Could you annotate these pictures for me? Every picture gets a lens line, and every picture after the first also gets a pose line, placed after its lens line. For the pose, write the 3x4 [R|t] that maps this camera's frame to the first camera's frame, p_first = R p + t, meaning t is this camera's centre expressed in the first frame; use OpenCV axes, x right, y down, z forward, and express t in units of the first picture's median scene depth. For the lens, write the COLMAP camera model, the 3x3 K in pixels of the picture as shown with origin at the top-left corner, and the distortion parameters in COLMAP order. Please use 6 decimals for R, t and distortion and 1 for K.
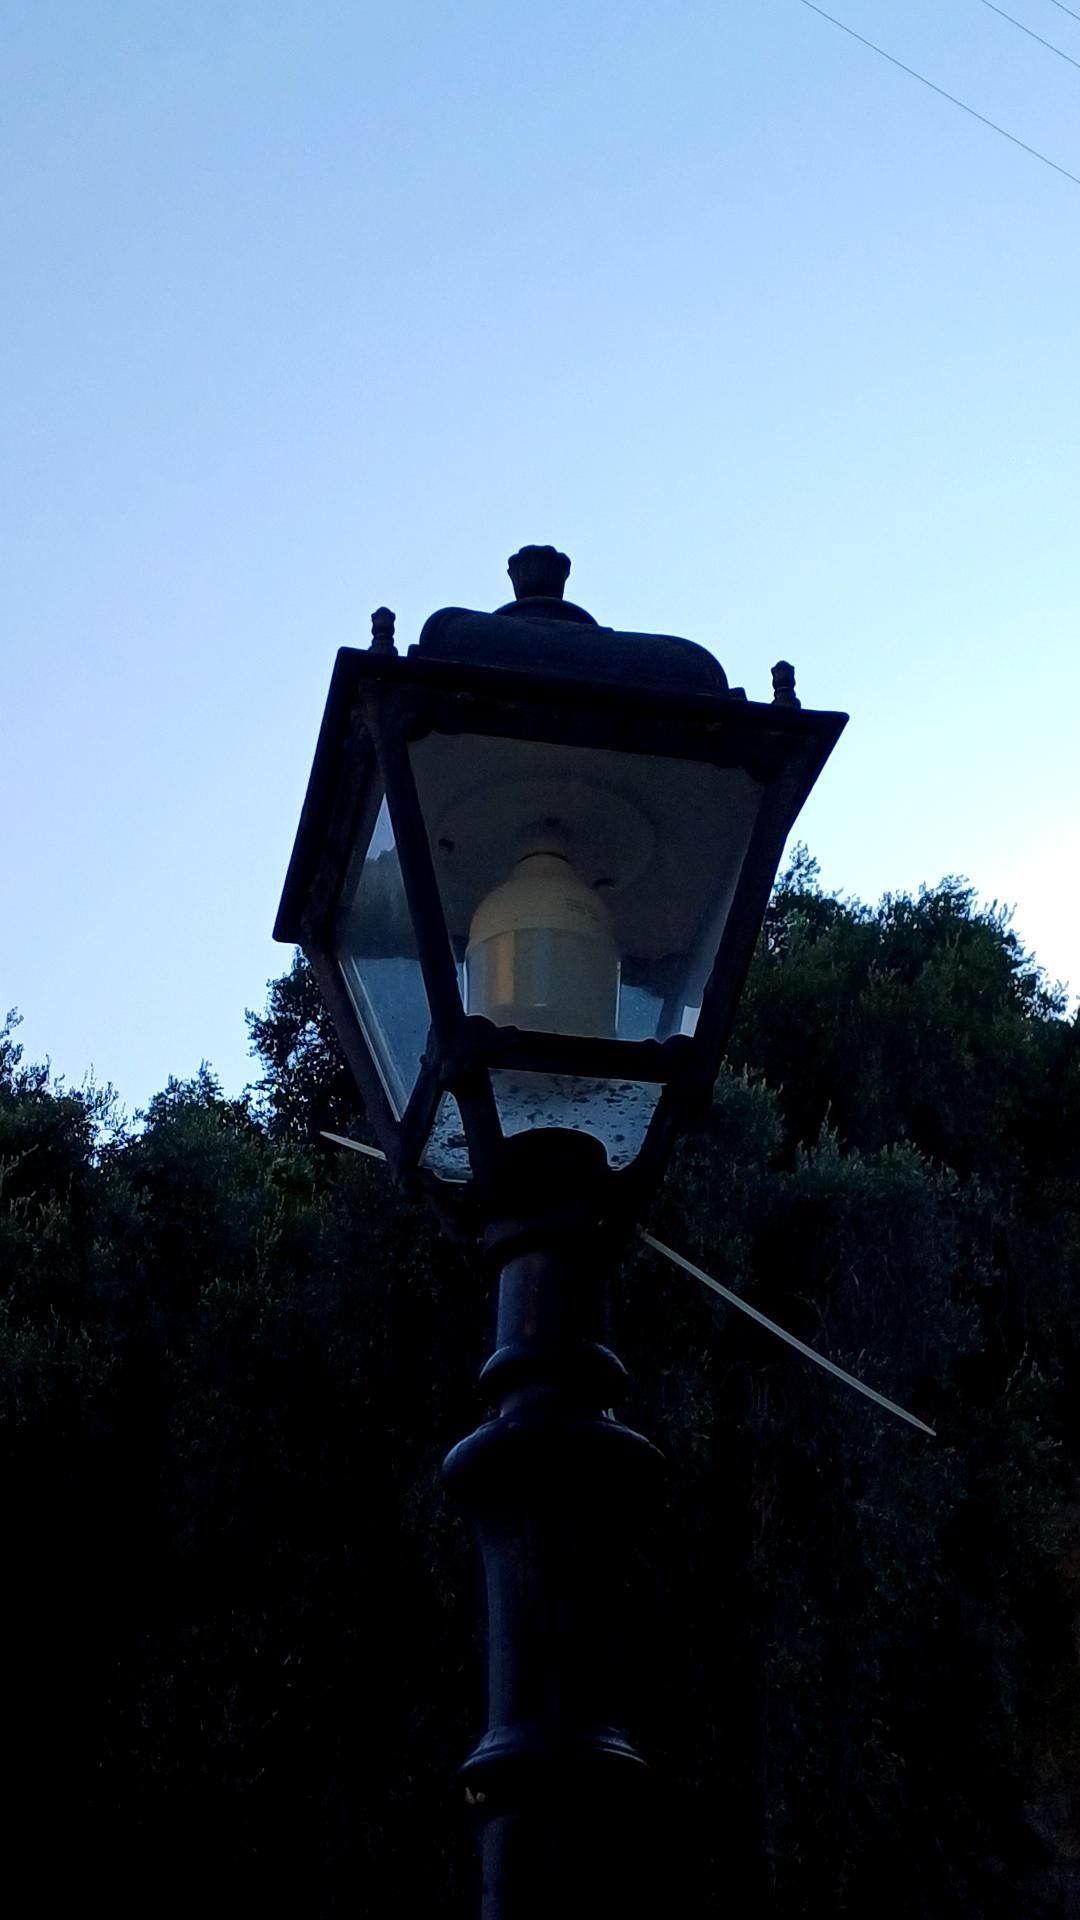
lens RADIAL K [[2195.6, 0, 599.2], [0, 2195.6, 960.4], [0, 0, 1]] dist [0.022585, -0.001958]
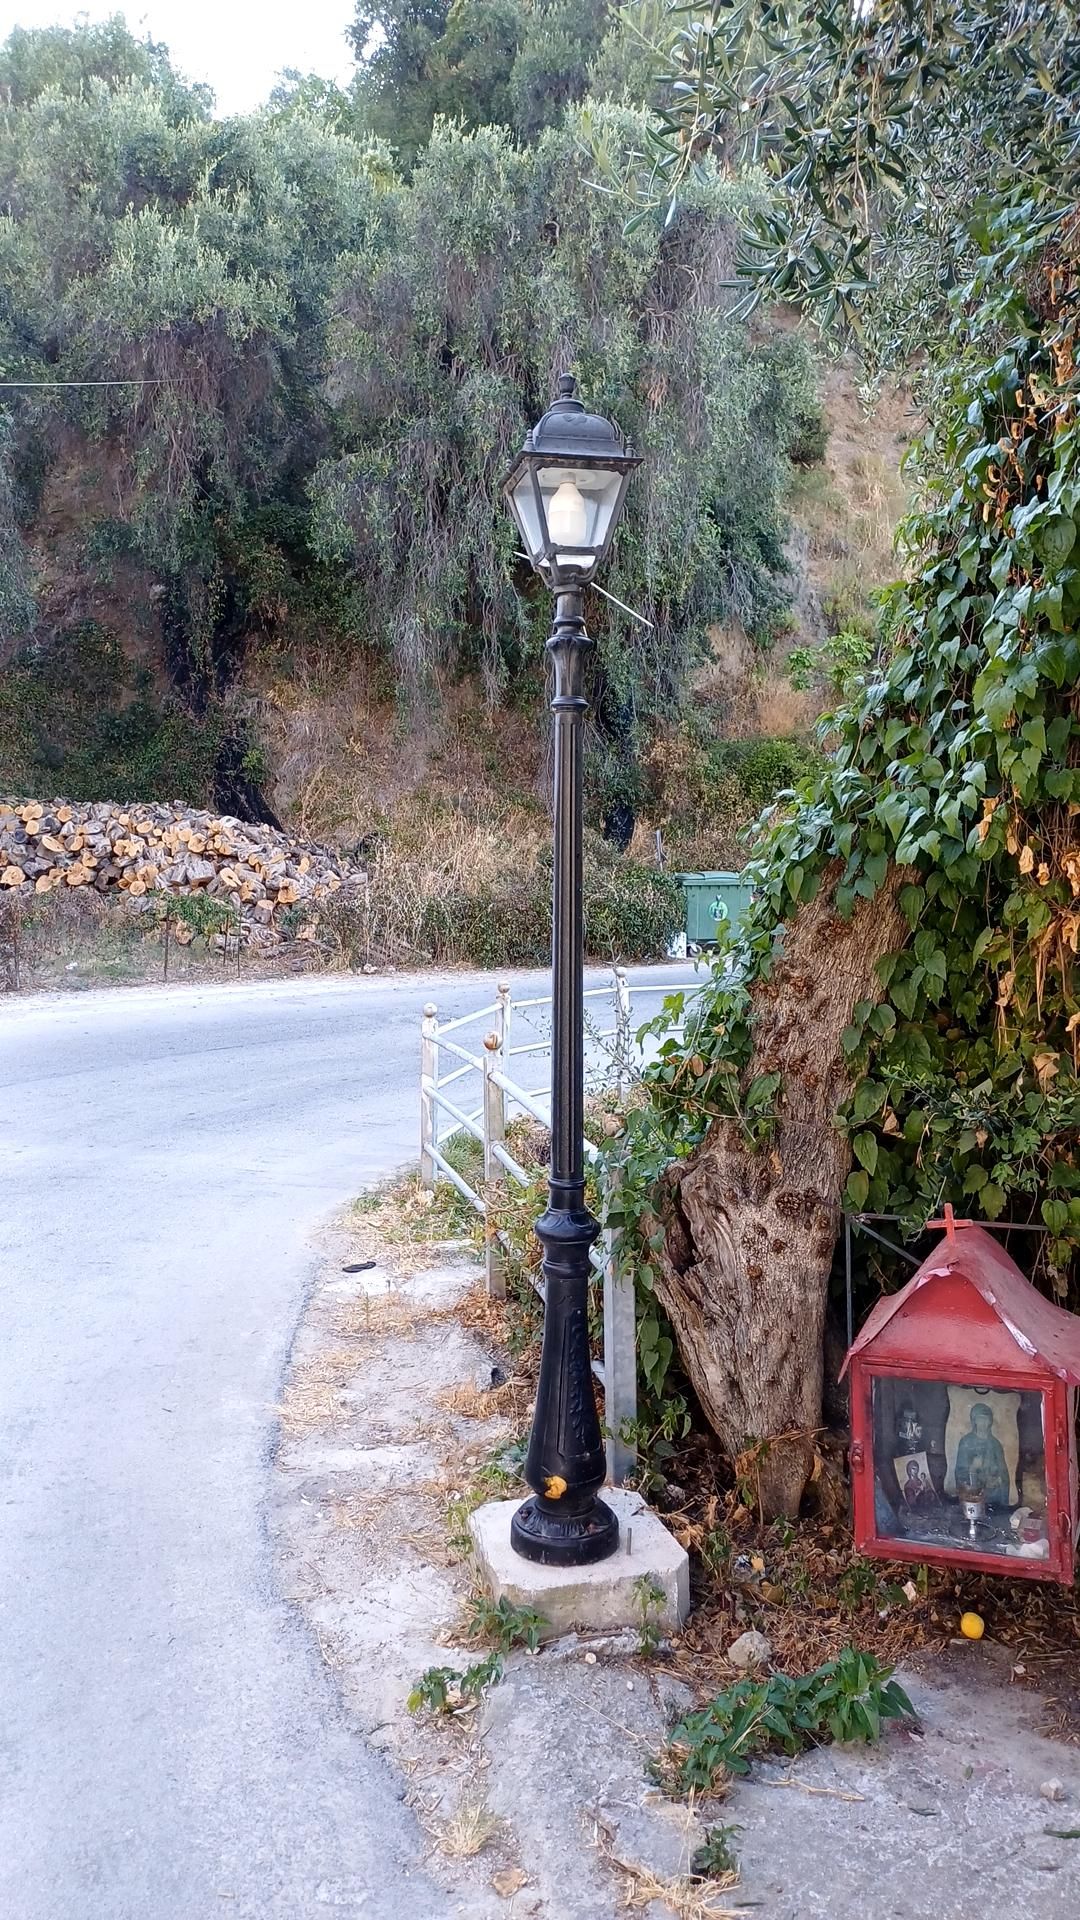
lens RADIAL K [[2195.6, 0, 599.2], [0, 2195.6, 960.4], [0, 0, 1]] dist [0.022585, -0.001958]
pose [[0.999523, 0.012842, 0.028092, -0.017233], [-0.027262, 0.794326, 0.606880, -0.456814], [-0.014520, -0.607356, 0.794297, -0.693848]]
